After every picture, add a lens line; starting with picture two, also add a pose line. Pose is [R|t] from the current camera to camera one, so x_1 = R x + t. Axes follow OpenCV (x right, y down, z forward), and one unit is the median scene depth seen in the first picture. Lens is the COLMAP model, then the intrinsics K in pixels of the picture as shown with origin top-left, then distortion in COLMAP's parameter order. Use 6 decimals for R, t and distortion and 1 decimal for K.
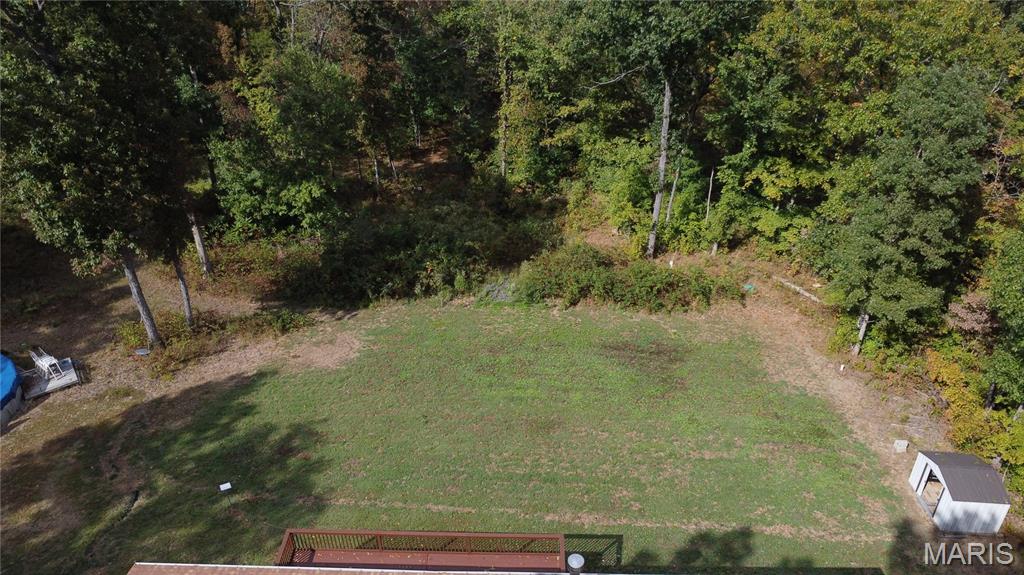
lens RADIAL K [[746.1, 0, 511.2], [0, 746.1, 286.0], [0, 0, 1]] dist [-0.024527, -0.010712]
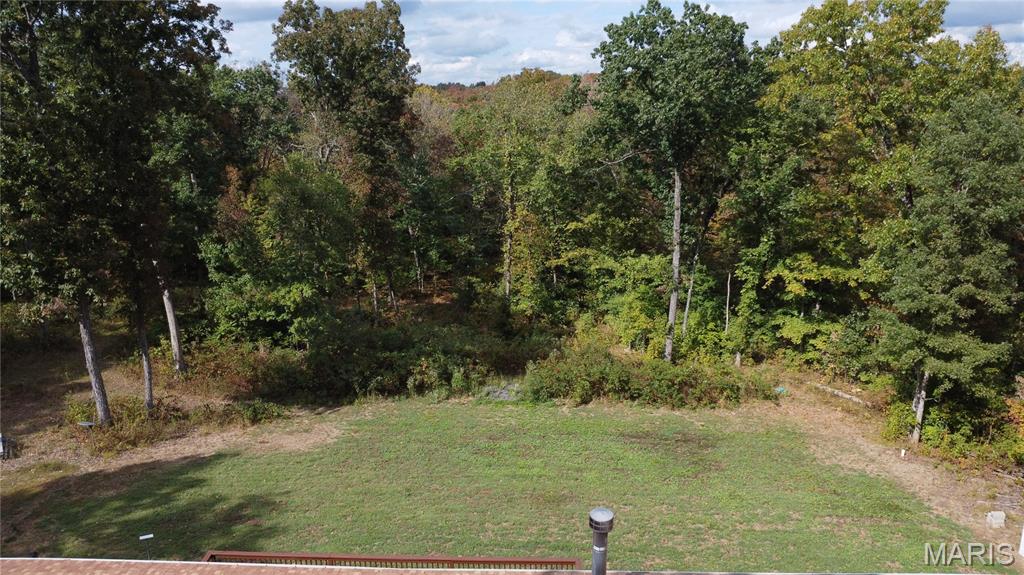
lens RADIAL K [[746.1, 0, 511.6], [0, 746.1, 284.7], [0, 0, 1]] dist [-0.024527, -0.010712]
pose [[0.999955, 0.003378, -0.008828, 0.003827], [-0.005795, 0.956939, -0.290232, 0.151590], [0.007468, 0.290271, 0.956915, 0.114078]]
